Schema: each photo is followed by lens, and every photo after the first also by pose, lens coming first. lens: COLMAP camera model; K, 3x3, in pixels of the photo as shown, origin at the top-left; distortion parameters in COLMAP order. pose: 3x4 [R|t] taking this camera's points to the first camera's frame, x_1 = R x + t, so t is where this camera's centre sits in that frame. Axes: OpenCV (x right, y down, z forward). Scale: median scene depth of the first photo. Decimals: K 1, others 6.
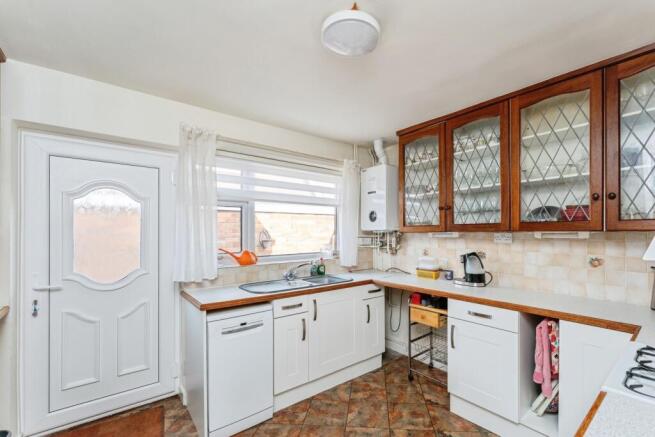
lens RADIAL K [[288.2, 0, 327.8], [0, 288.2, 231.2], [0, 0, 1]] dist [0.017745, 0.000041]
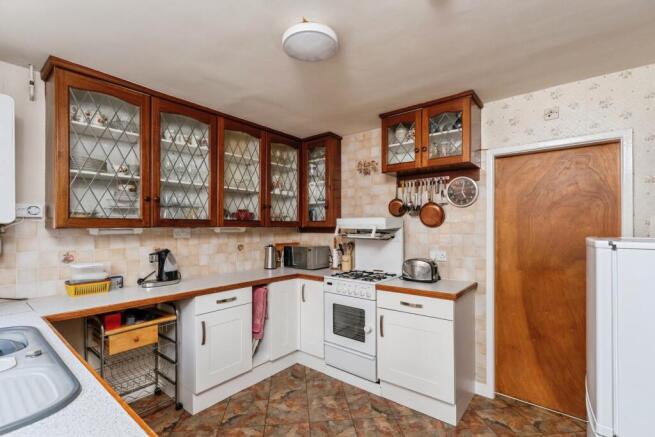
lens RADIAL K [[302.6, 0, 327.6], [0, 302.6, 230.1], [0, 0, 1]] dist [-0.000690, -0.000123]
pose [[-0.214247, -0.001071, 0.976779, -0.561463], [0.002314, 0.999996, 0.001604, 0.010396], [-0.976777, 0.002604, -0.214244, 0.680712]]
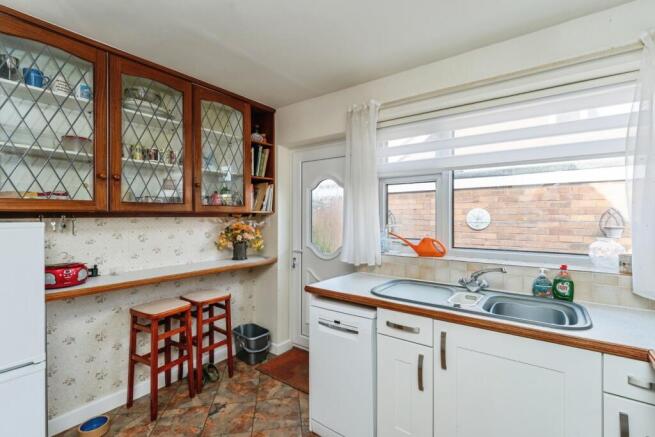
lens RADIAL K [[282.8, 0, 327.5], [0, 282.8, 218.5], [0, 0, 1]] dist [0.000477, 0.000098]
pose [[0.295162, 0.016106, -0.955311, 0.801033], [0.009434, 0.999760, 0.019770, -0.003000], [0.955401, -0.014847, 0.294939, 1.185872]]
